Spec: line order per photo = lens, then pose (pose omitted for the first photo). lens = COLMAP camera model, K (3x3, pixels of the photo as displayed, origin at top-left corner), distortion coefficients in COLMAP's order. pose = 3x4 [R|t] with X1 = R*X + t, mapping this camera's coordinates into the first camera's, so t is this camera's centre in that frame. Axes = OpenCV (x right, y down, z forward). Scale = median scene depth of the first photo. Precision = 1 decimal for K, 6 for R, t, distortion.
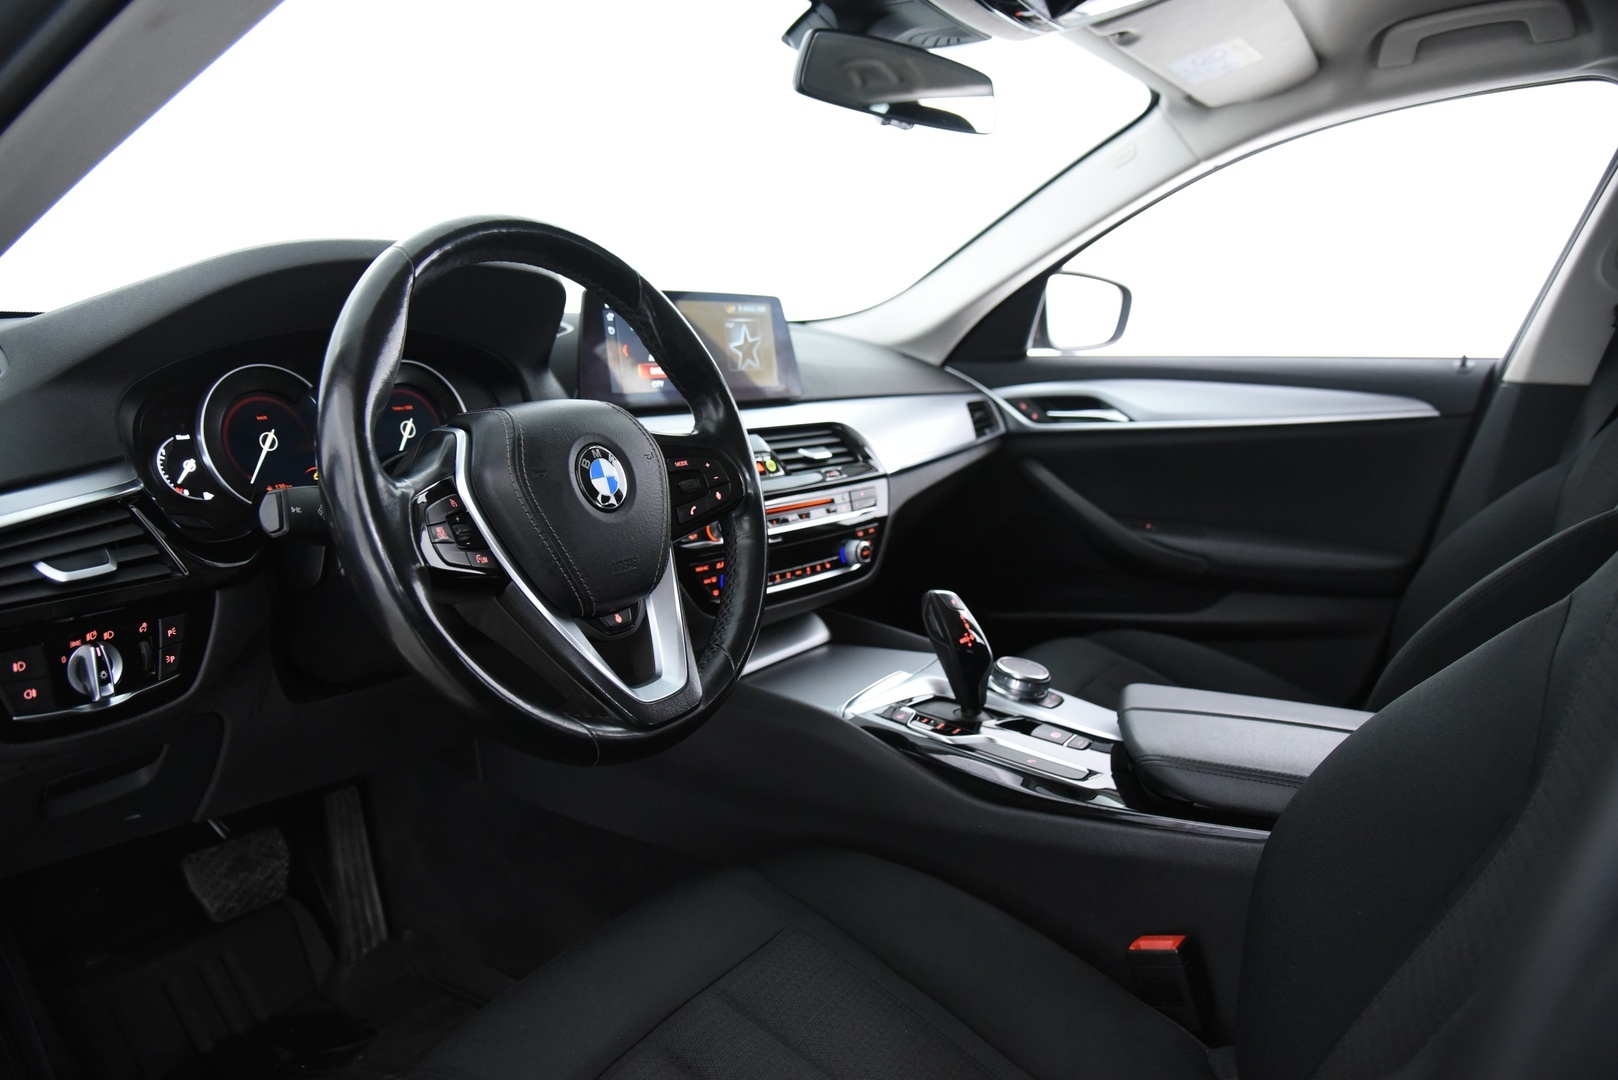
lens RADIAL K [[1115.7, 0, 813.4], [0, 1115.7, 550.9], [0, 0, 1]] dist [-0.053532, 0.008607]
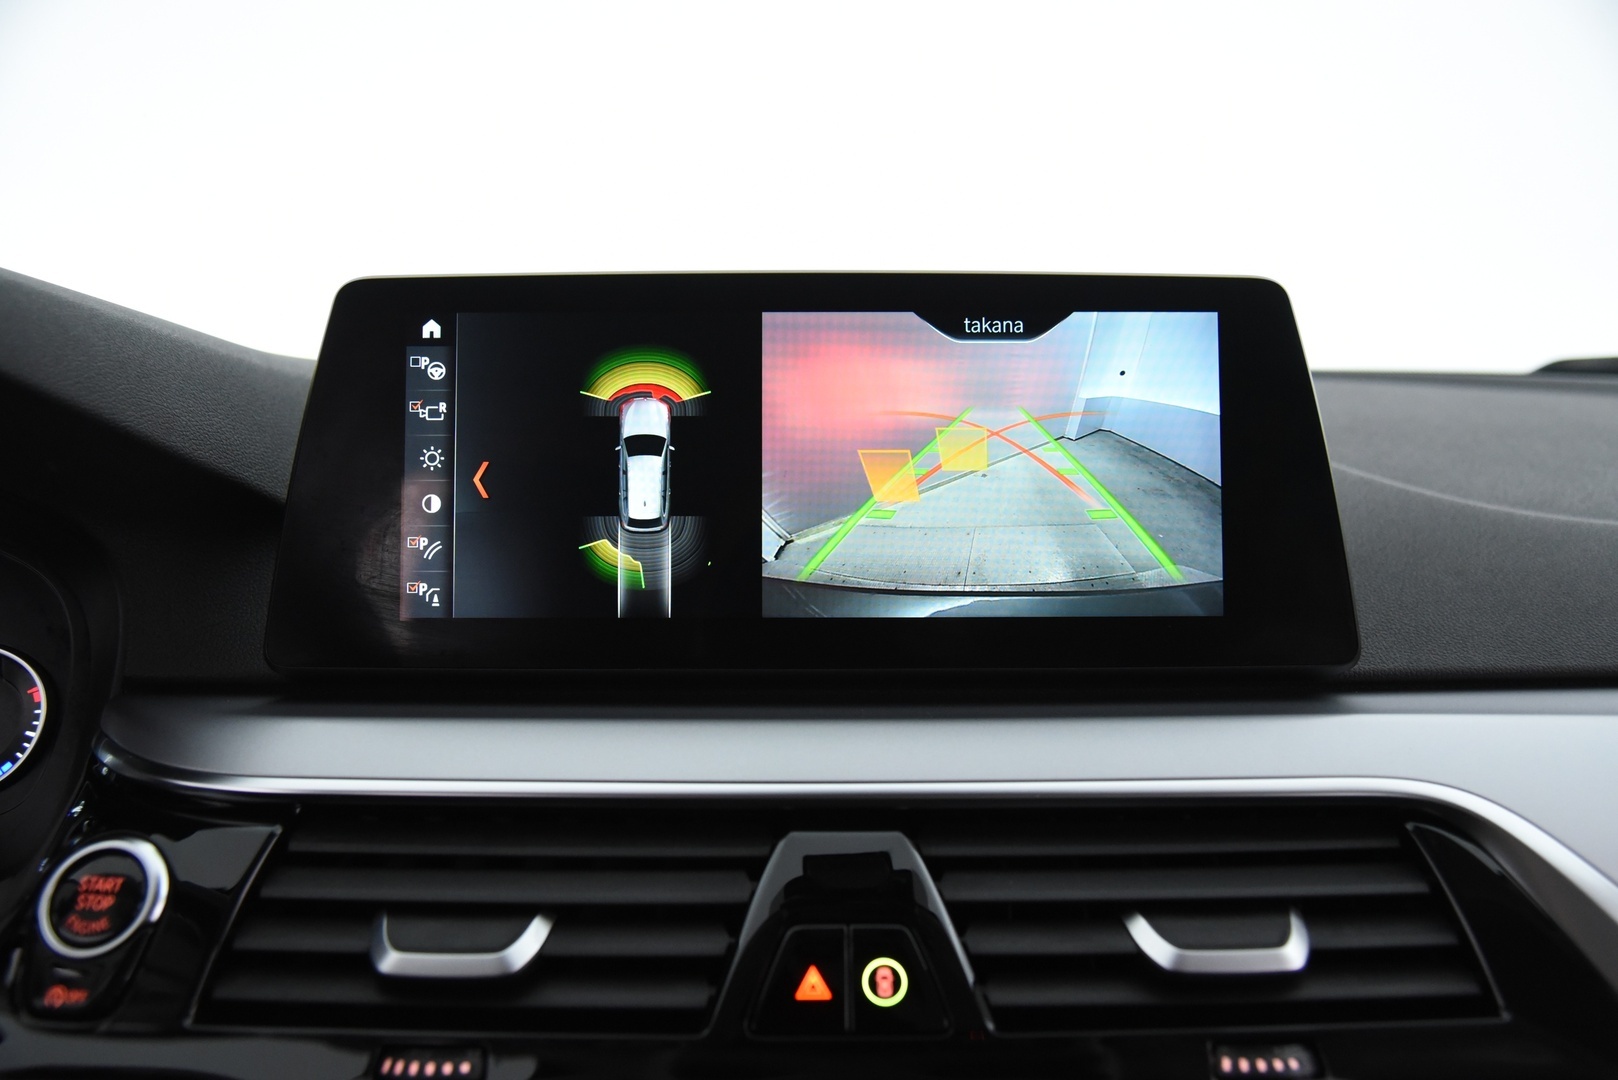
lens RADIAL K [[1470.4, 0, 821.3], [0, 1470.4, 527.4], [0, 0, 1]] dist [-0.052726, 0.040147]
pose [[0.644132, 0.064378, -0.762201, 0.179539], [-0.141113, 0.989350, -0.035690, -0.156130], [0.751786, 0.130545, 0.646356, 0.766867]]
